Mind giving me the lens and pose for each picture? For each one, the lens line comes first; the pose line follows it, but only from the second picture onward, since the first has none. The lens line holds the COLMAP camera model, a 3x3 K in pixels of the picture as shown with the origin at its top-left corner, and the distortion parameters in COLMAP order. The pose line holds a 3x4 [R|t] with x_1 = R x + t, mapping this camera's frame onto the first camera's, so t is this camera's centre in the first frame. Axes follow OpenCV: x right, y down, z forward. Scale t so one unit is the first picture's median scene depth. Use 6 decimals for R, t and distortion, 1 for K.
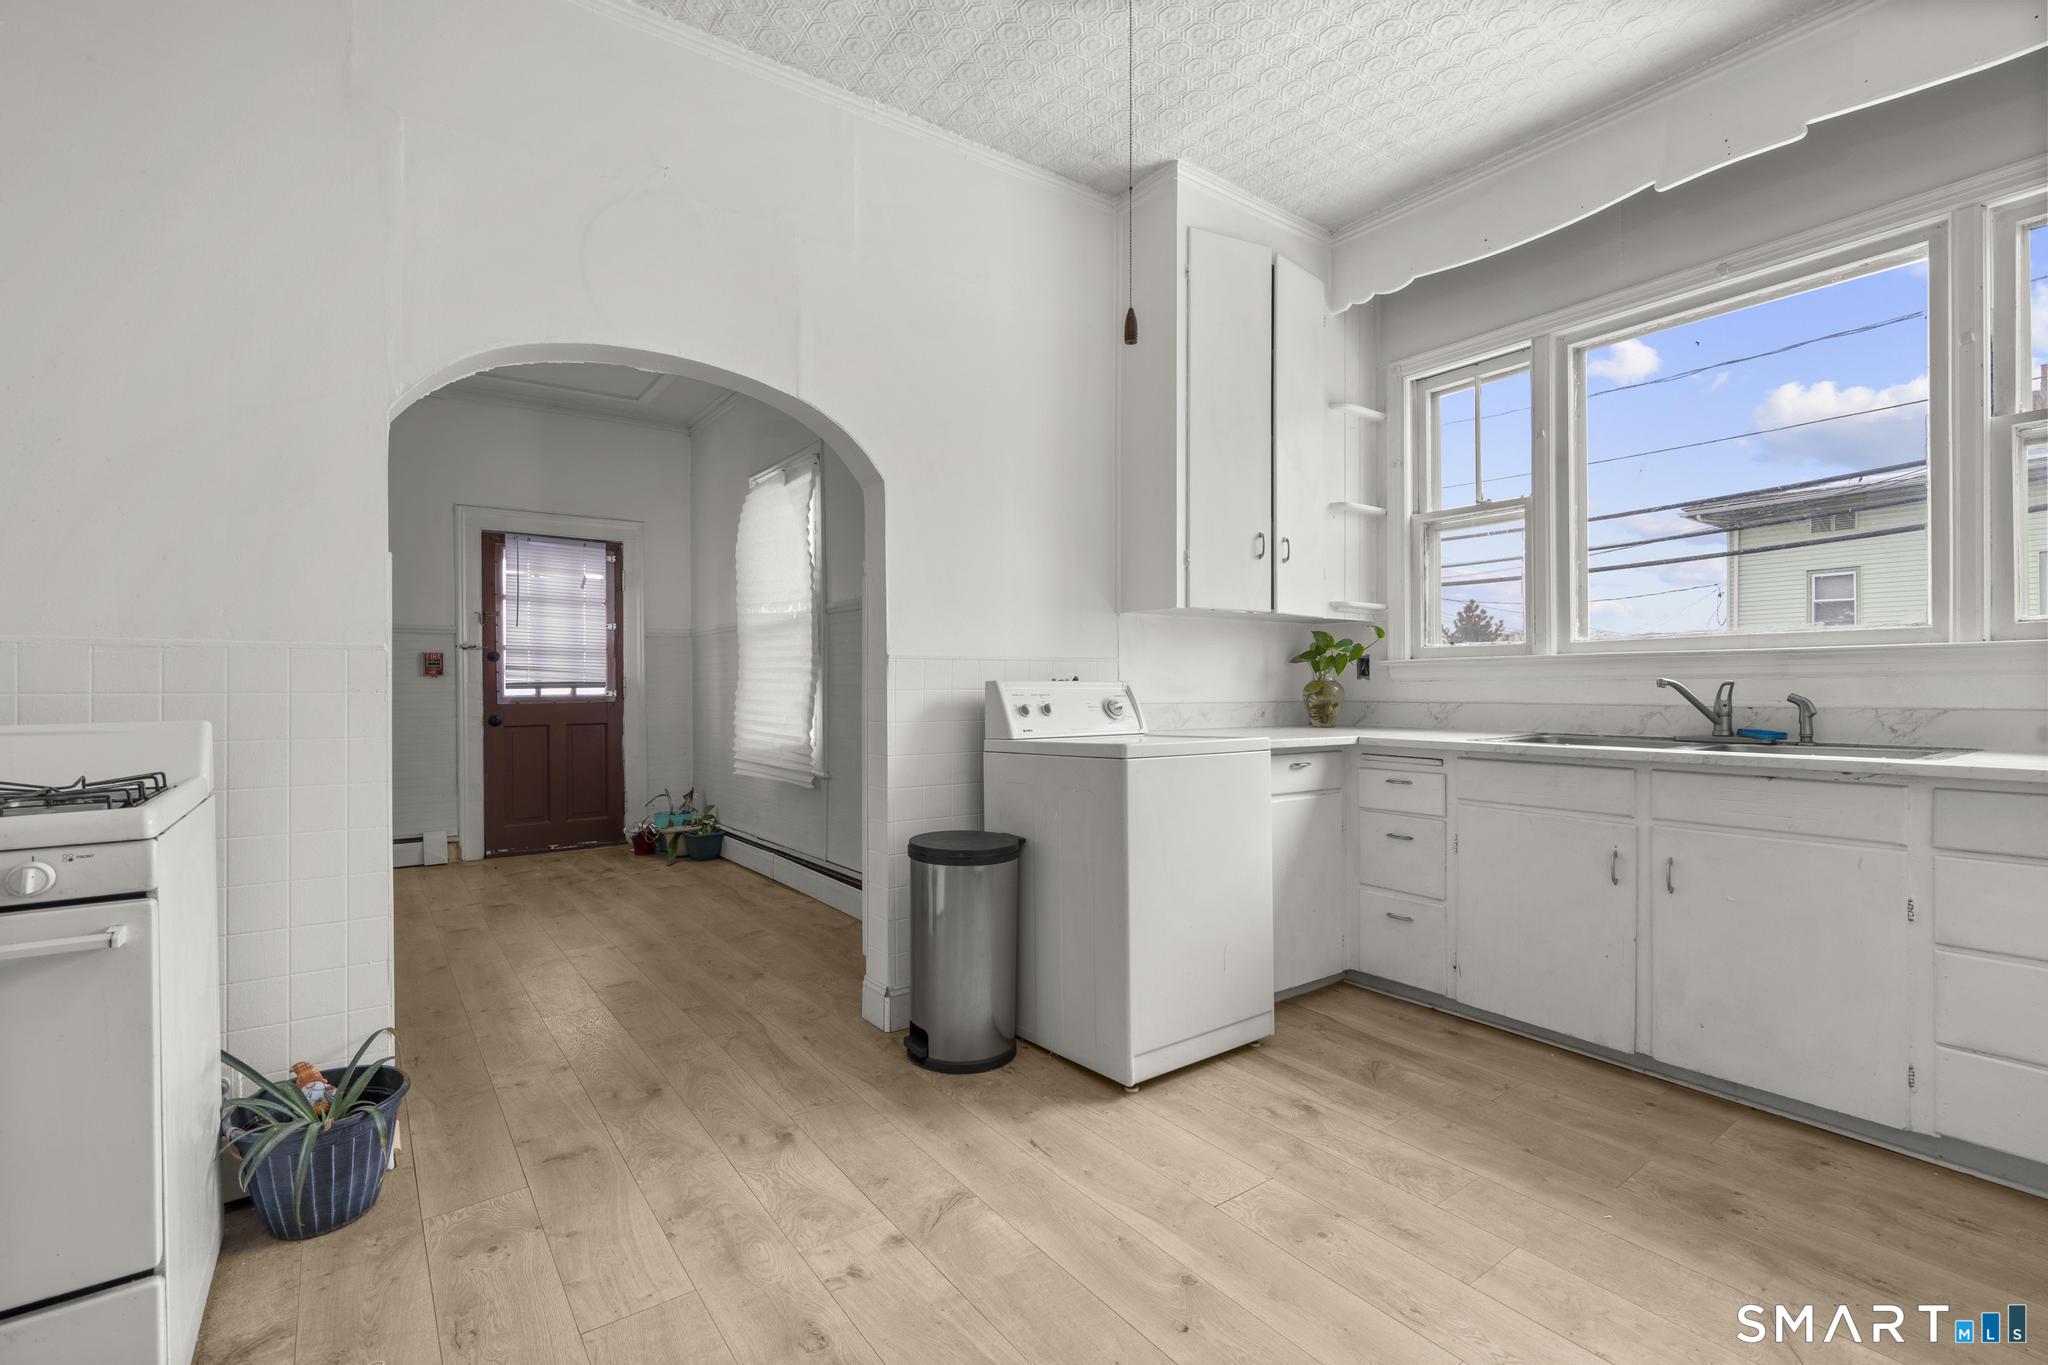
lens RADIAL K [[916.7, 0, 1020.7], [0, 916.7, 687.2], [0, 0, 1]] dist [-0.009587, 0.004657]
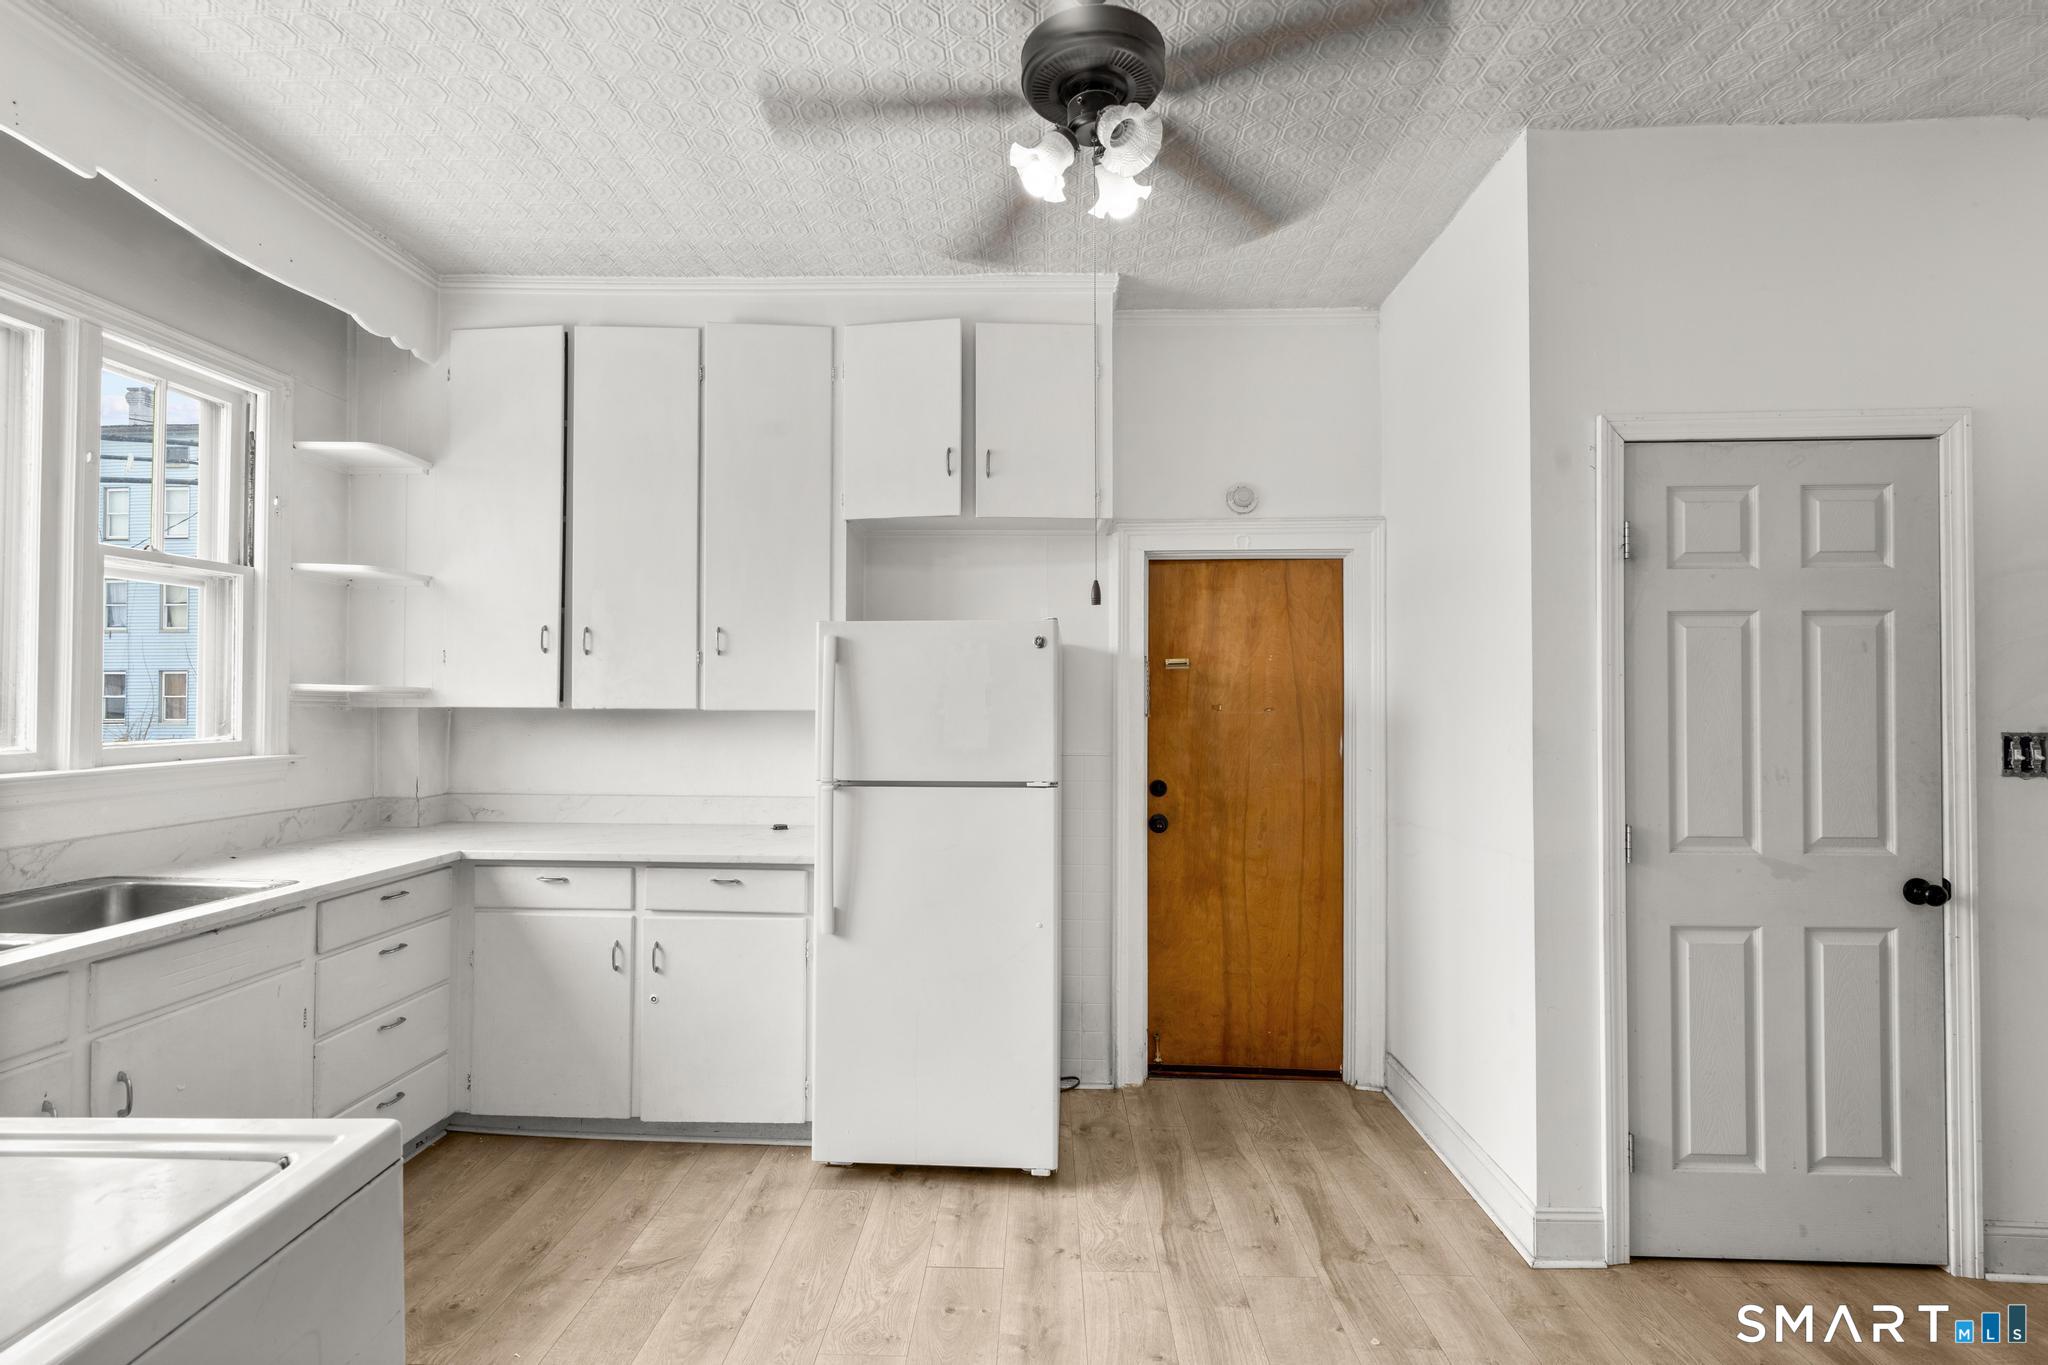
lens RADIAL K [[916.7, 0, 1020.7], [0, 916.7, 687.2], [0, 0, 1]] dist [-0.009587, 0.004657]
pose [[-0.786039, 0.010238, 0.618092, -0.356809], [0.000191, 0.999867, -0.016319, -0.123772], [-0.618177, -0.012709, -0.785937, 1.183147]]
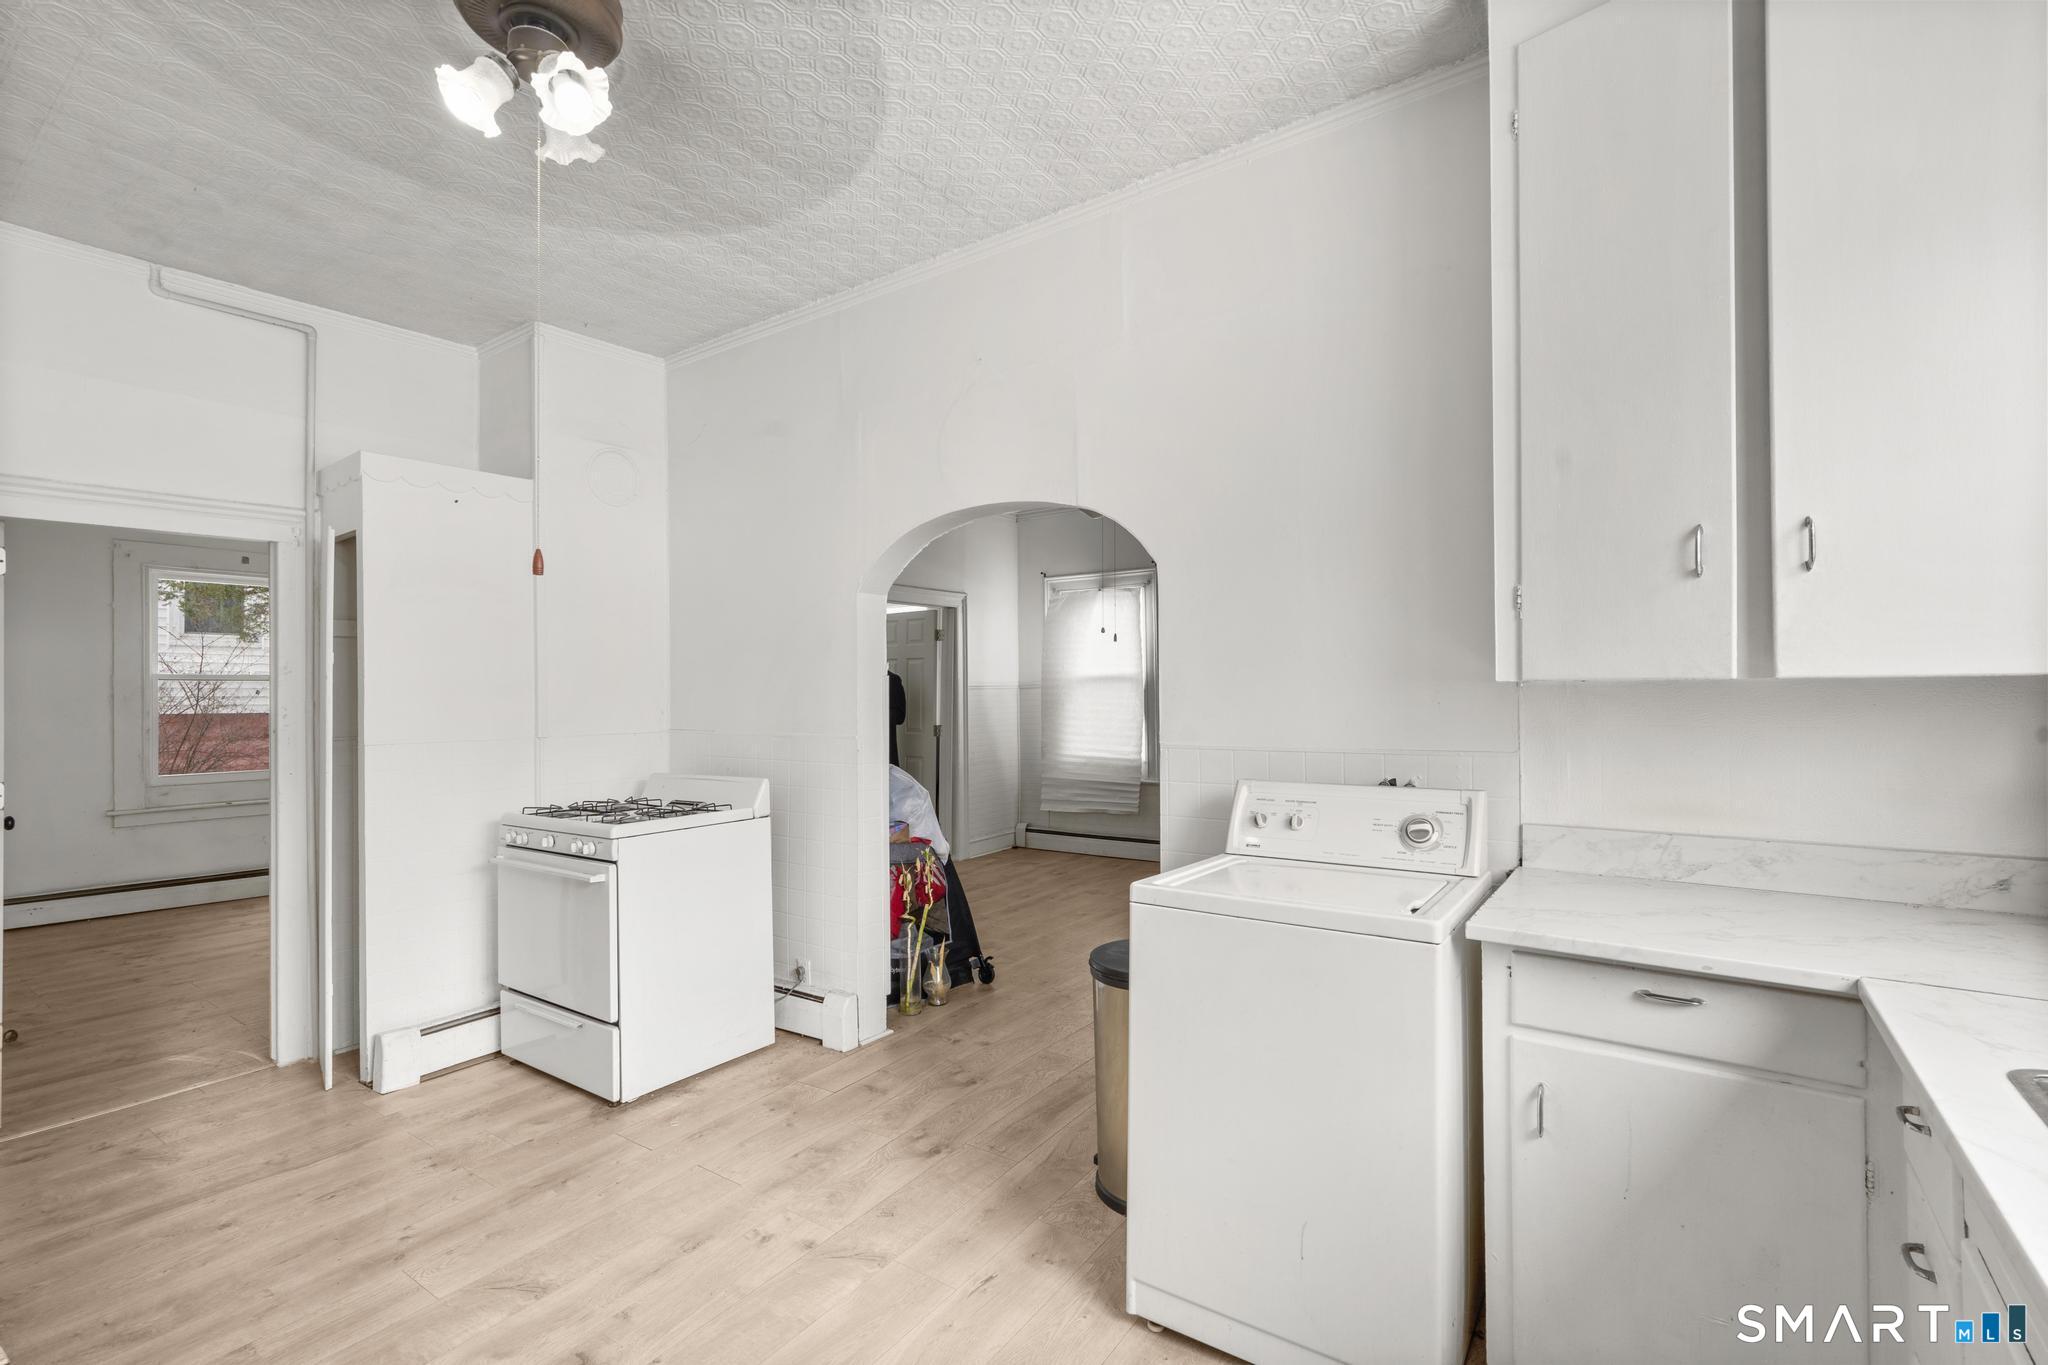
lens RADIAL K [[916.7, 0, 1020.7], [0, 916.7, 687.2], [0, 0, 1]] dist [-0.009587, 0.004657]
pose [[0.319047, -0.009125, -0.947695, 0.872331], [0.006568, 0.999951, -0.007417, -0.107834], [0.947716, -0.003858, 0.319091, 0.674739]]
